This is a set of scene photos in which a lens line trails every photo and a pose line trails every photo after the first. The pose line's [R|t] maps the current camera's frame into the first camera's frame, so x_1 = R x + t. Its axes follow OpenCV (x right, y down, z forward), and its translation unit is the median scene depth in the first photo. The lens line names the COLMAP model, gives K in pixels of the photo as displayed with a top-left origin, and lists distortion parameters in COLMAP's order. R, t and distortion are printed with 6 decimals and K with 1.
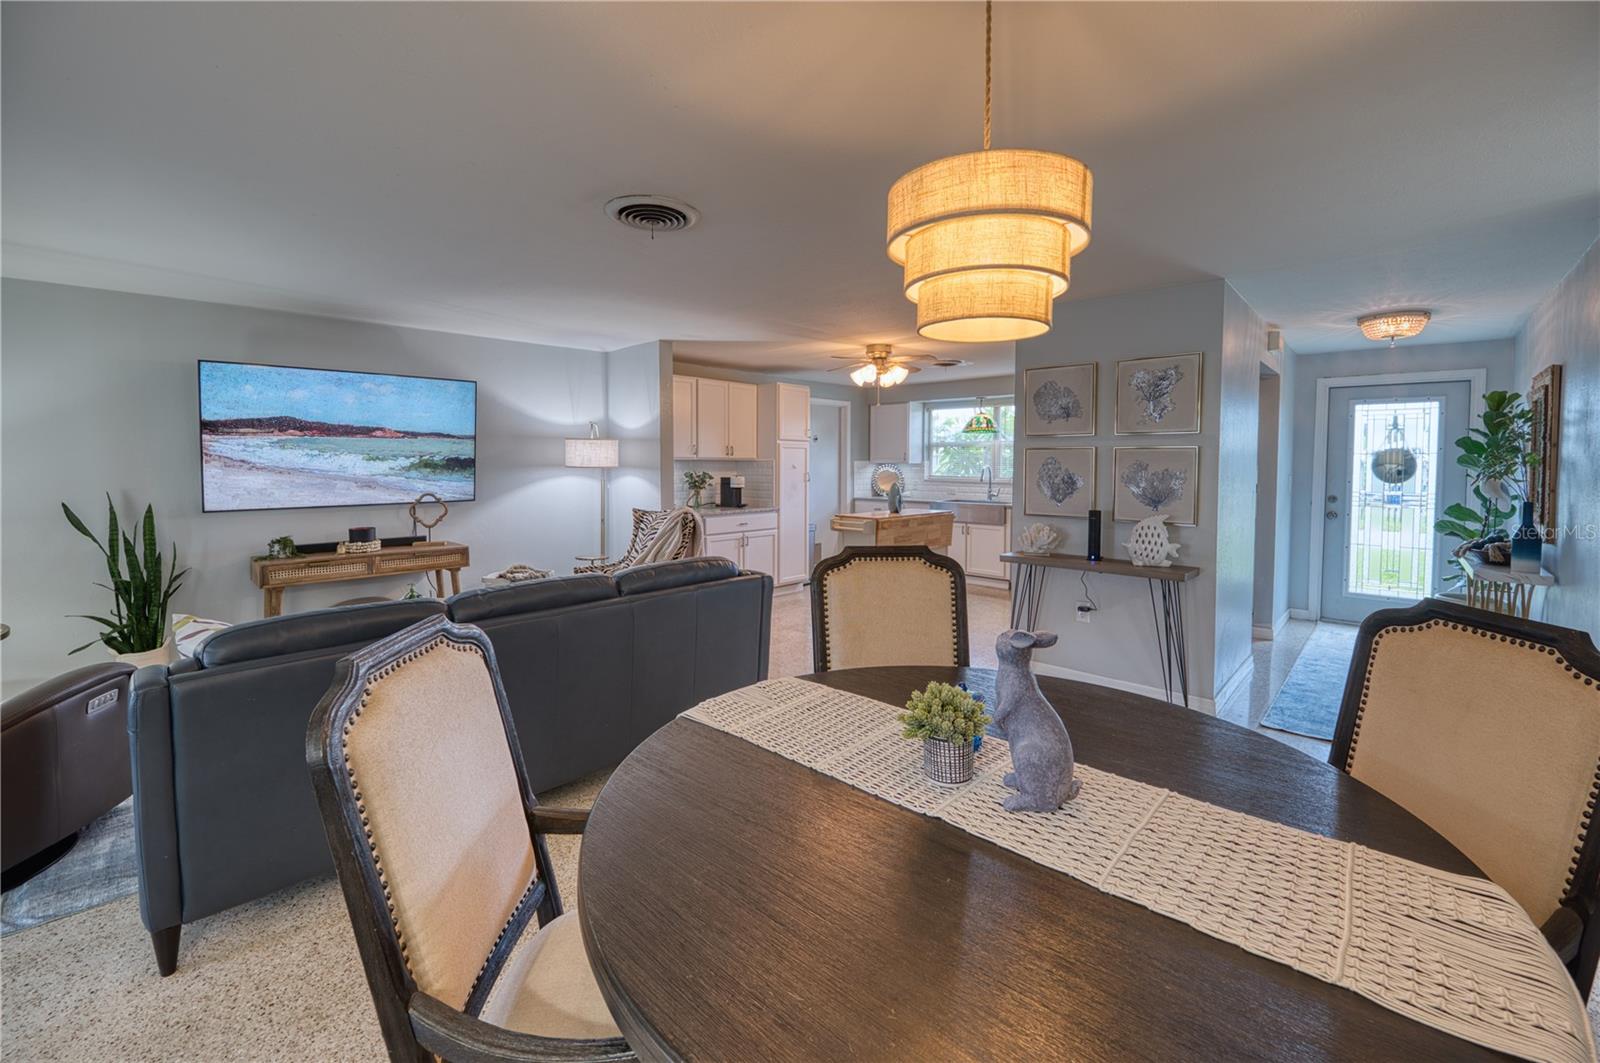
lens RADIAL K [[644.6, 0, 792.2], [0, 644.6, 489.9], [0, 0, 1]] dist [-0.020835, -0.003152]
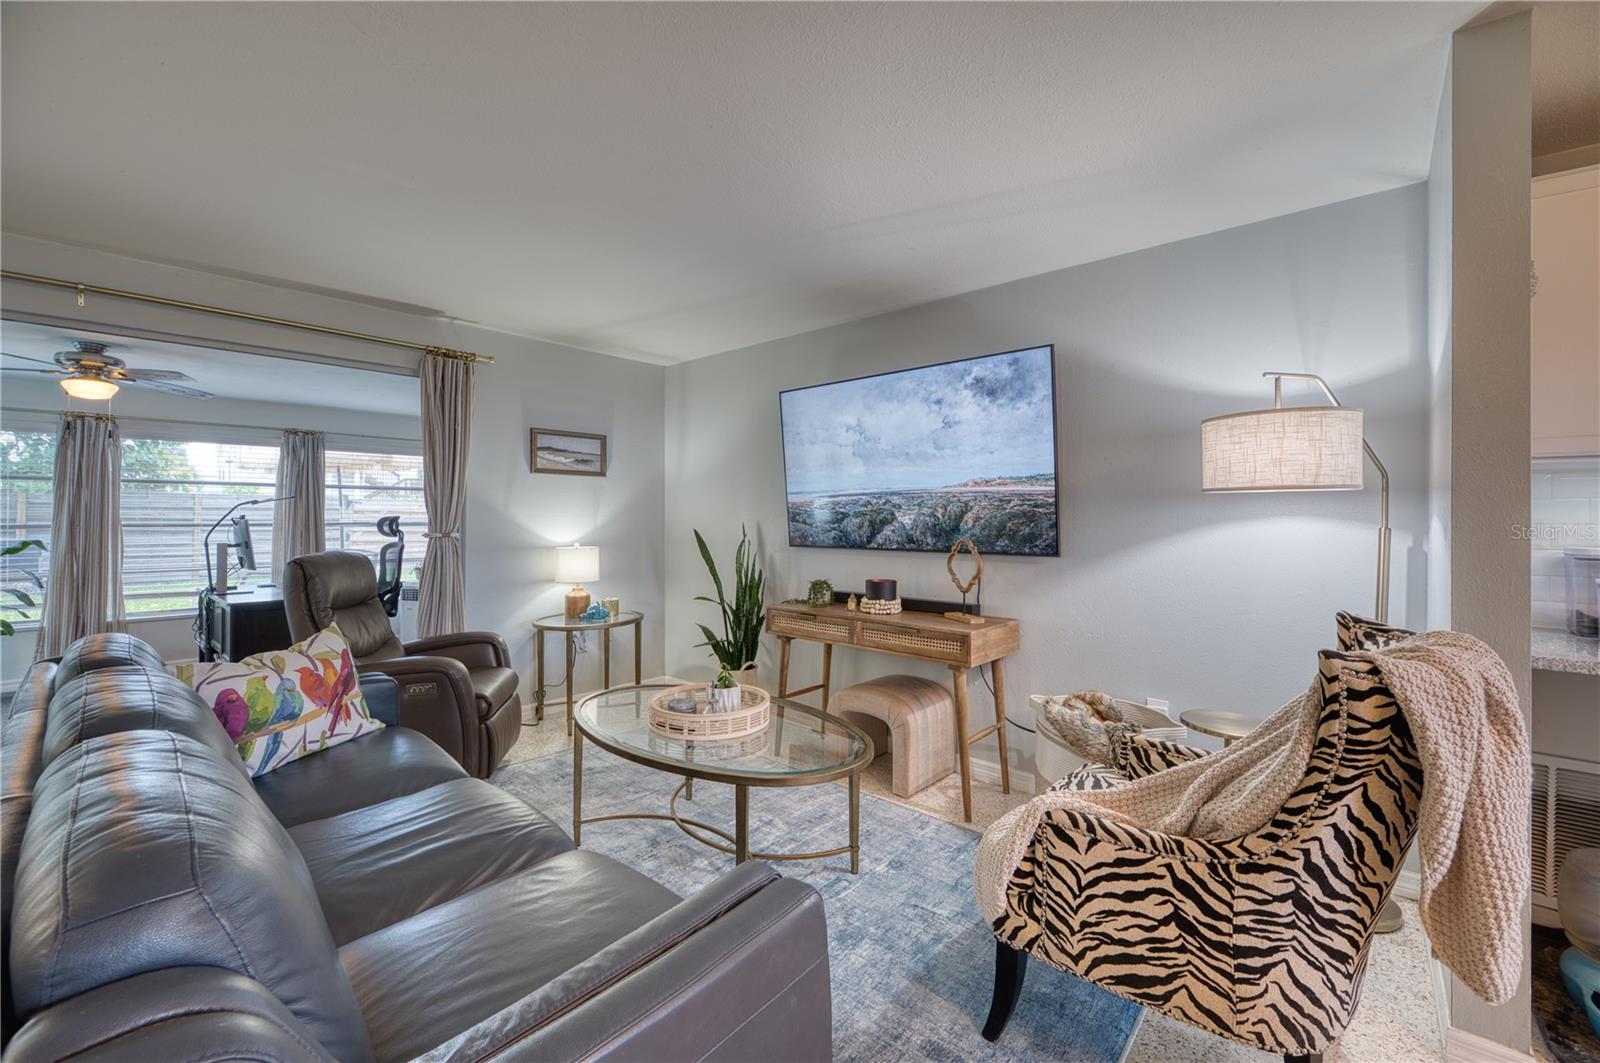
lens RADIAL K [[644.6, 0, 799.3], [0, 644.6, 510.6], [0, 0, 1]] dist [-0.020835, -0.003152]
pose [[0.049891, -0.014407, -0.998651, 0.054396], [-0.049274, 0.998643, -0.016869, -0.002613], [0.997538, 0.050049, 0.049114, 0.731676]]
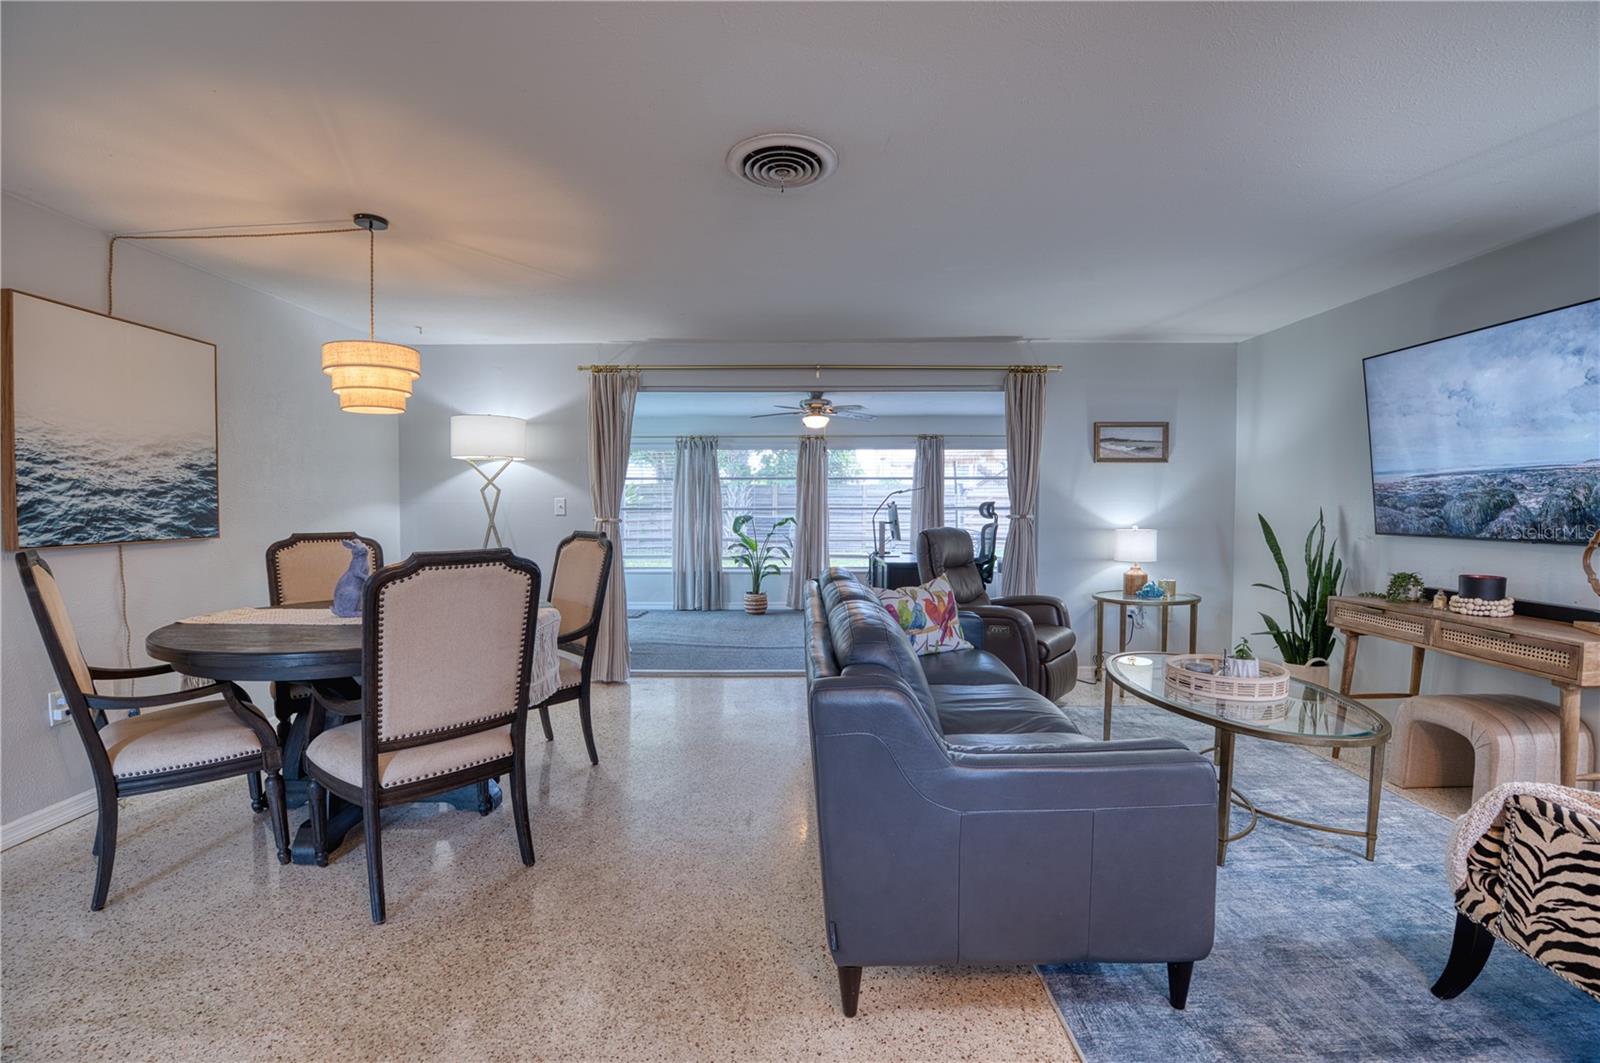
lens RADIAL K [[674.1, 0, 797.7], [0, 674.1, 536.5], [0, 0, 1]] dist [-0.028727, -0.004440]
pose [[-0.723435, 0.033245, -0.689591, 0.195808], [-0.031921, 0.996161, 0.081512, -0.006792], [0.689654, 0.080981, -0.719597, 0.836563]]
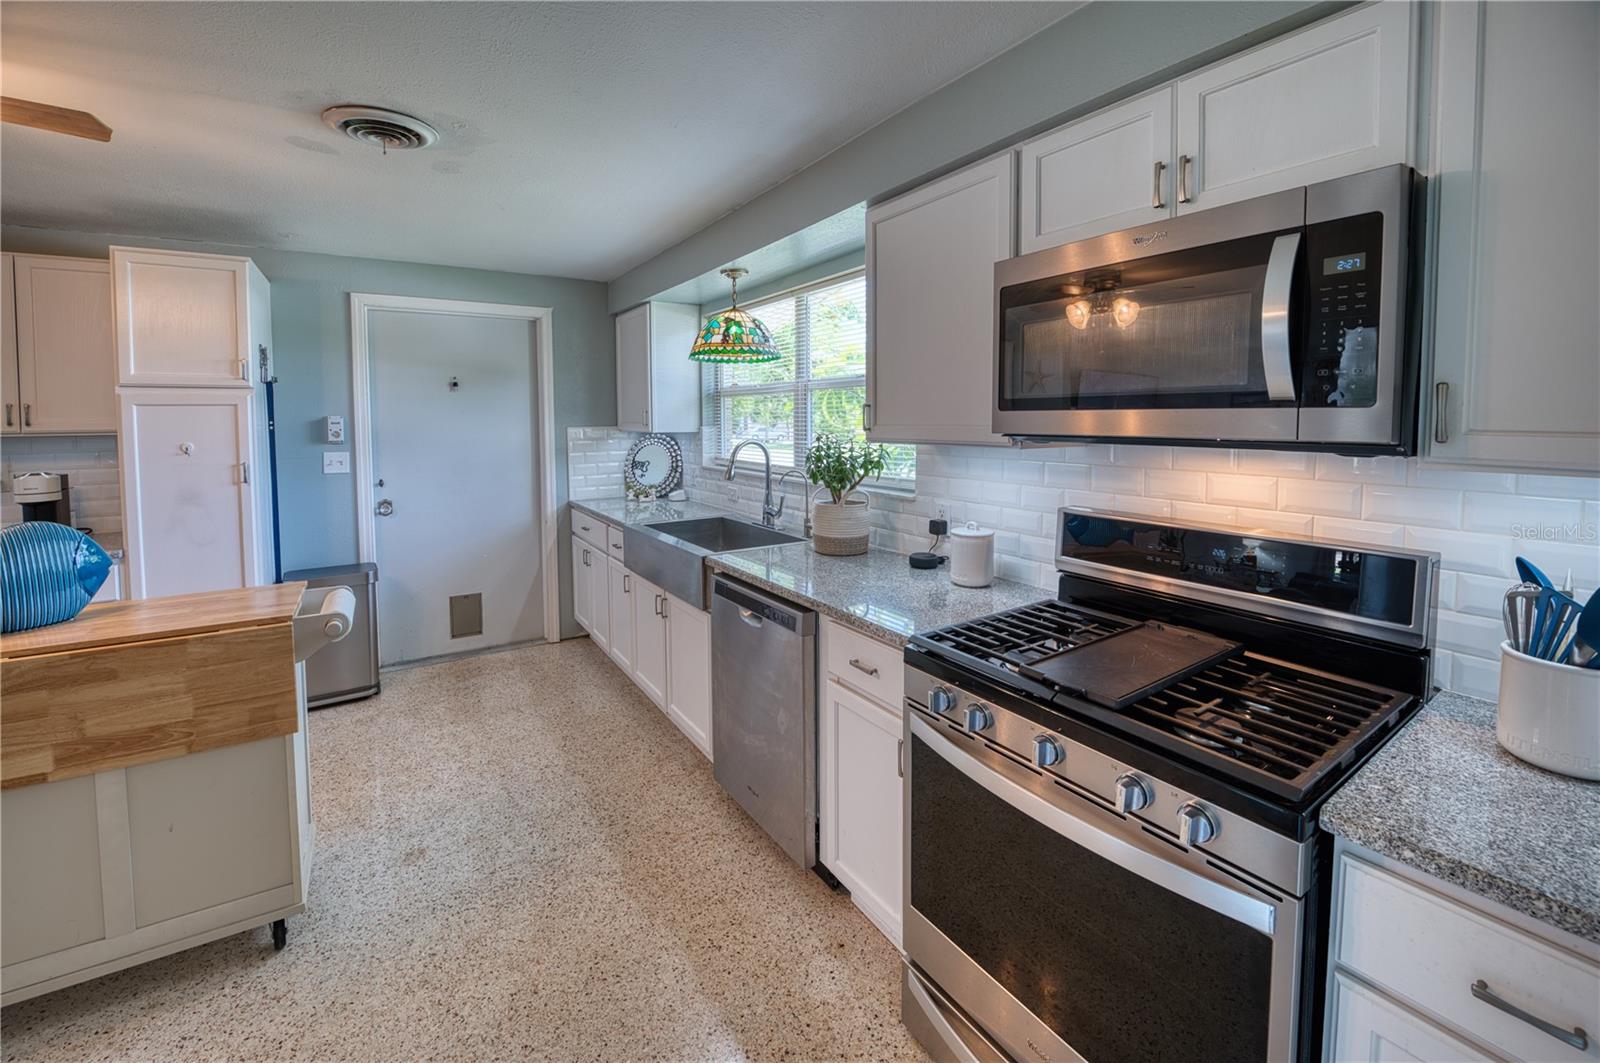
lens RADIAL K [[644.6, 0, 802.4], [0, 644.6, 455.0], [0, 0, 1]] dist [-0.020835, -0.003152]
pose [[0.977483, 0.003805, -0.210979, 0.616599], [-0.000850, 0.999900, 0.014094, -0.050436], [0.211012, -0.013598, 0.977389, 0.899090]]
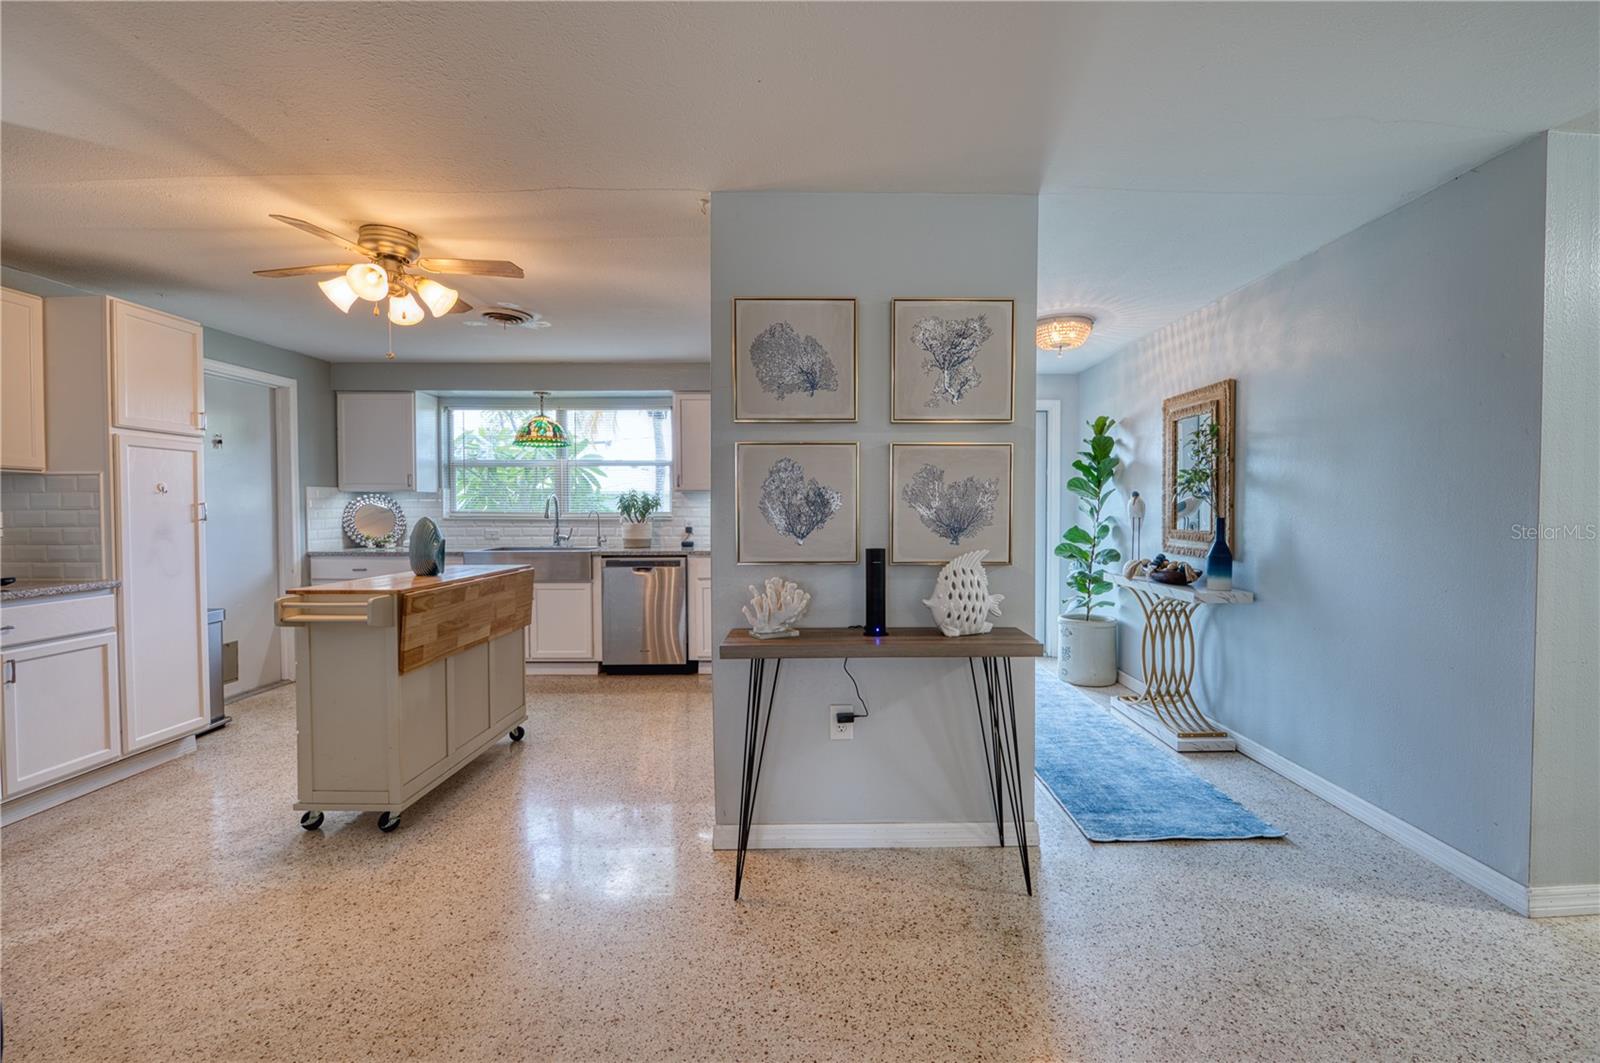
lens RADIAL K [[674.1, 0, 834.4], [0, 674.1, 527.0], [0, 0, 1]] dist [-0.028727, -0.004440]
pose [[0.698136, -0.023679, 0.715574, 0.008132], [0.033029, 0.999454, 0.000849, 0.007832], [-0.715203, 0.023042, 0.698536, 0.441186]]
